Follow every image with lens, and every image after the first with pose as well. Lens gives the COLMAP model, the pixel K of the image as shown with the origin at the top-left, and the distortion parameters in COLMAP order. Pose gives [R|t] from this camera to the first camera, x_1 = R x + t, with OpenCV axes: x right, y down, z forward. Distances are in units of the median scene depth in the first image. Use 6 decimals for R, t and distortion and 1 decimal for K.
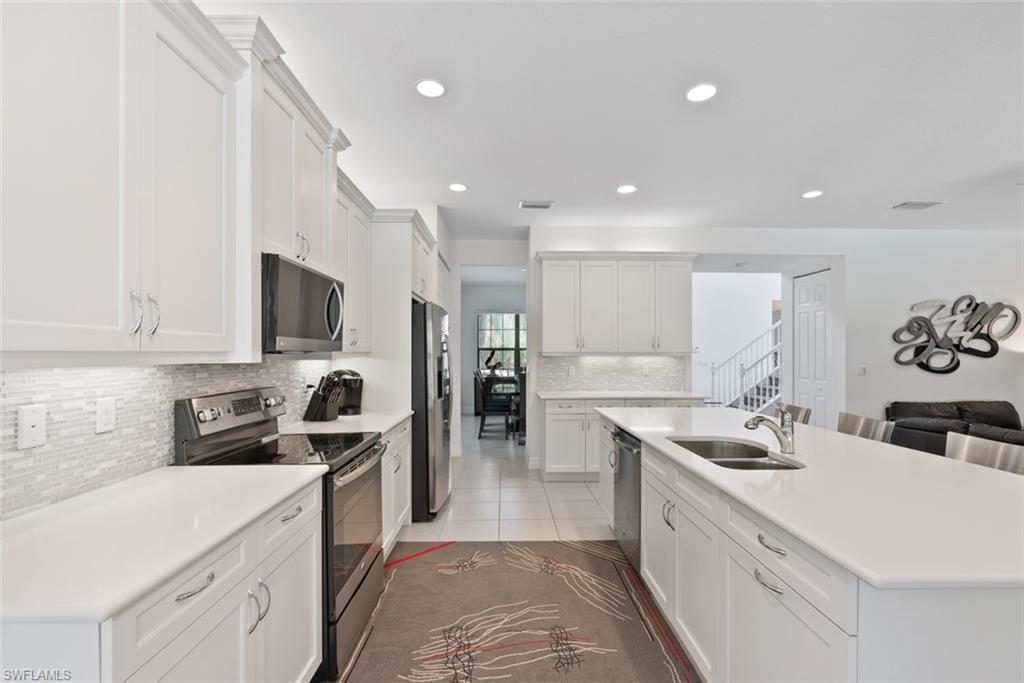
lens RADIAL K [[451.4, 0, 513.8], [0, 451.4, 348.6], [0, 0, 1]] dist [-0.000983, 0.000120]
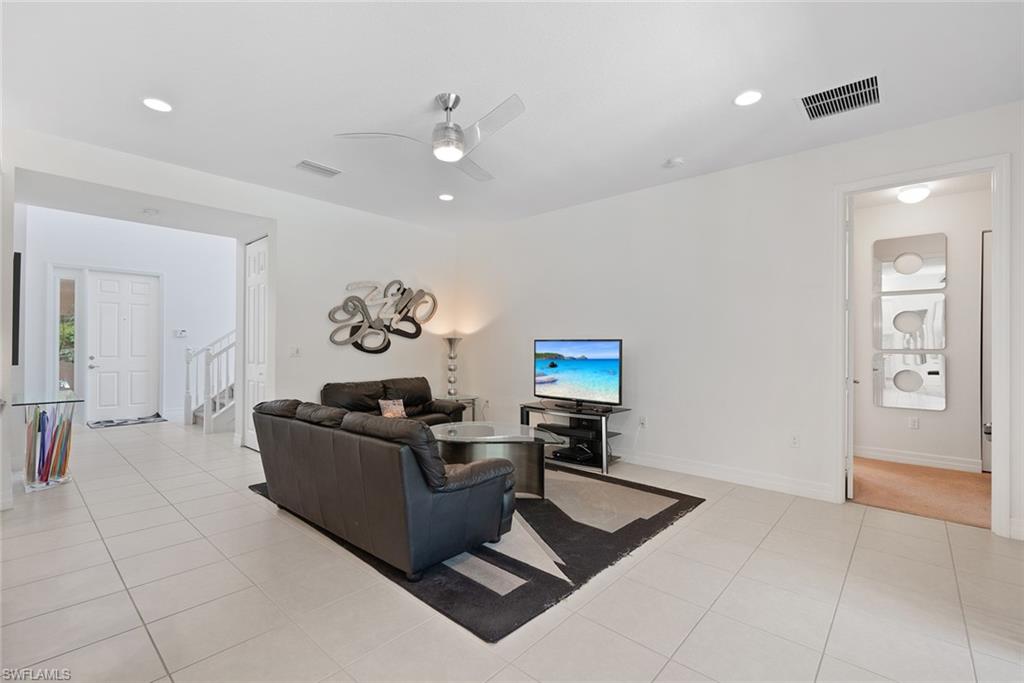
lens RADIAL K [[451.4, 0, 511.4], [0, 451.4, 344.8], [0, 0, 1]] dist [-0.000983, 0.000120]
pose [[0.683315, 0.000022, 0.730123, 0.408399], [-0.005550, 0.999971, 0.005164, 0.028577], [-0.730102, -0.007581, 0.683296, 0.065976]]
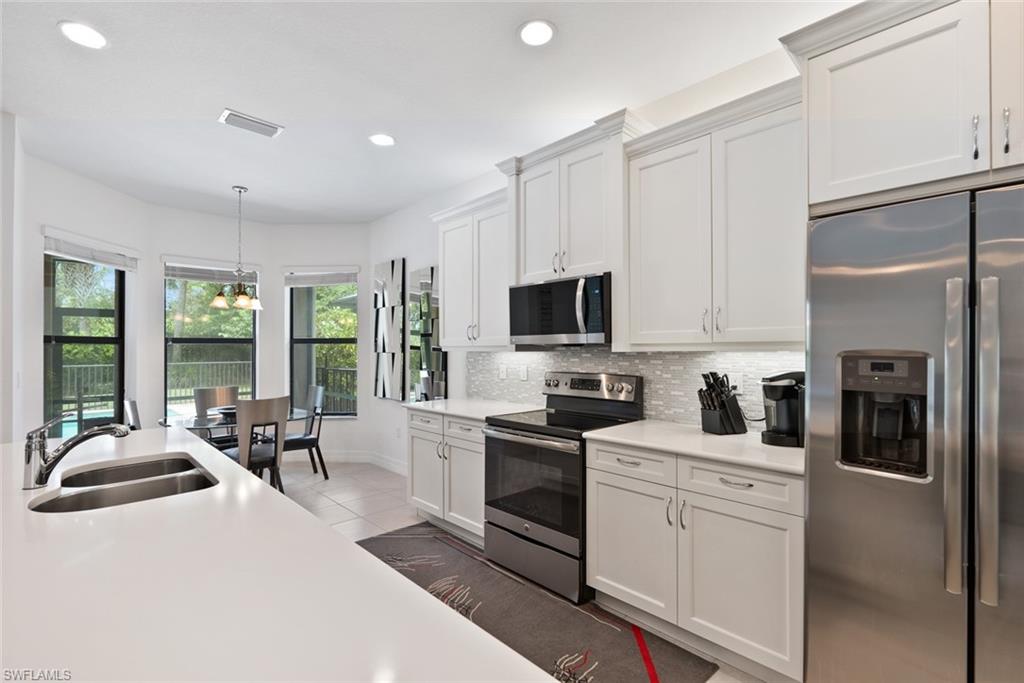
lens RADIAL K [[451.4, 0, 512.9], [0, 451.4, 342.6], [0, 0, 1]] dist [-0.000983, 0.000120]
pose [[-0.730818, -0.003925, -0.682561, 0.200376], [0.012313, 0.999745, -0.018933, 0.009797], [0.682461, -0.022241, -0.730583, 0.749002]]
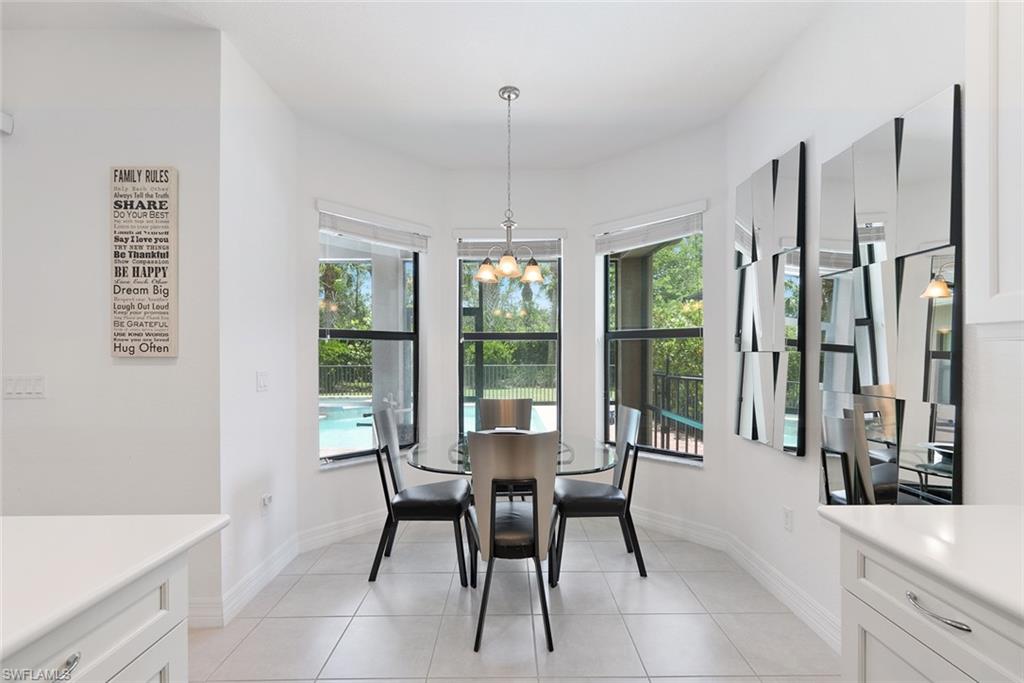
lens RADIAL K [[451.4, 0, 516.3], [0, 451.4, 353.8], [0, 0, 1]] dist [-0.000983, 0.000120]
pose [[-0.999965, 0.002607, 0.007902, 0.003498], [0.002532, 0.999952, -0.009436, 0.015167], [-0.007926, -0.009416, -0.999924, 0.357443]]
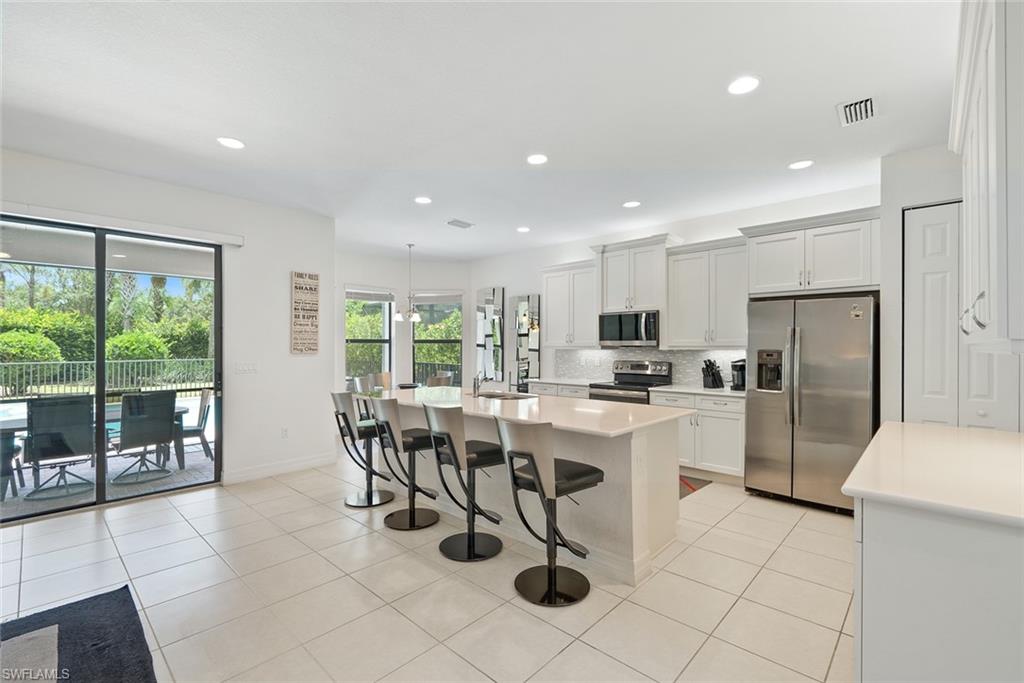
lens RADIAL K [[451.4, 0, 512.5], [0, 451.4, 342.1], [0, 0, 1]] dist [-0.000983, 0.000120]
pose [[-0.697541, -0.007300, -0.716508, 0.704067], [0.006651, 0.999839, -0.016662, 0.009252], [0.716514, -0.016388, -0.697380, 0.919216]]
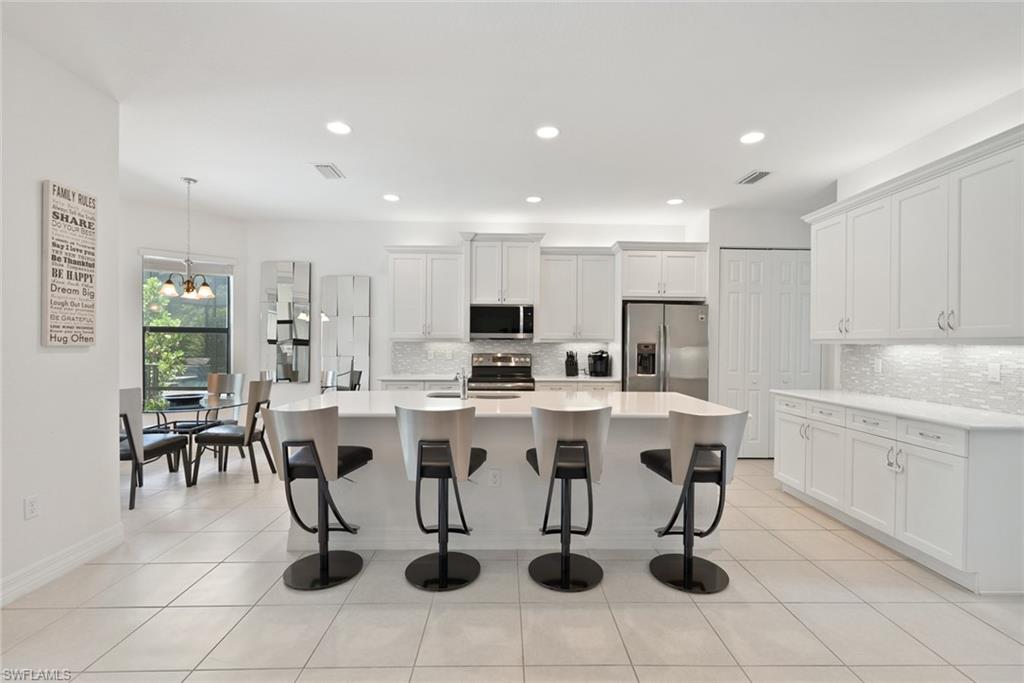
lens RADIAL K [[451.4, 0, 513.0], [0, 451.4, 343.7], [0, 0, 1]] dist [-0.000983, 0.000120]
pose [[-0.002972, 0.003846, -0.999988, 0.812830], [0.002744, 0.999989, 0.003838, 0.010577], [0.999992, -0.002732, -0.002982, 0.434167]]
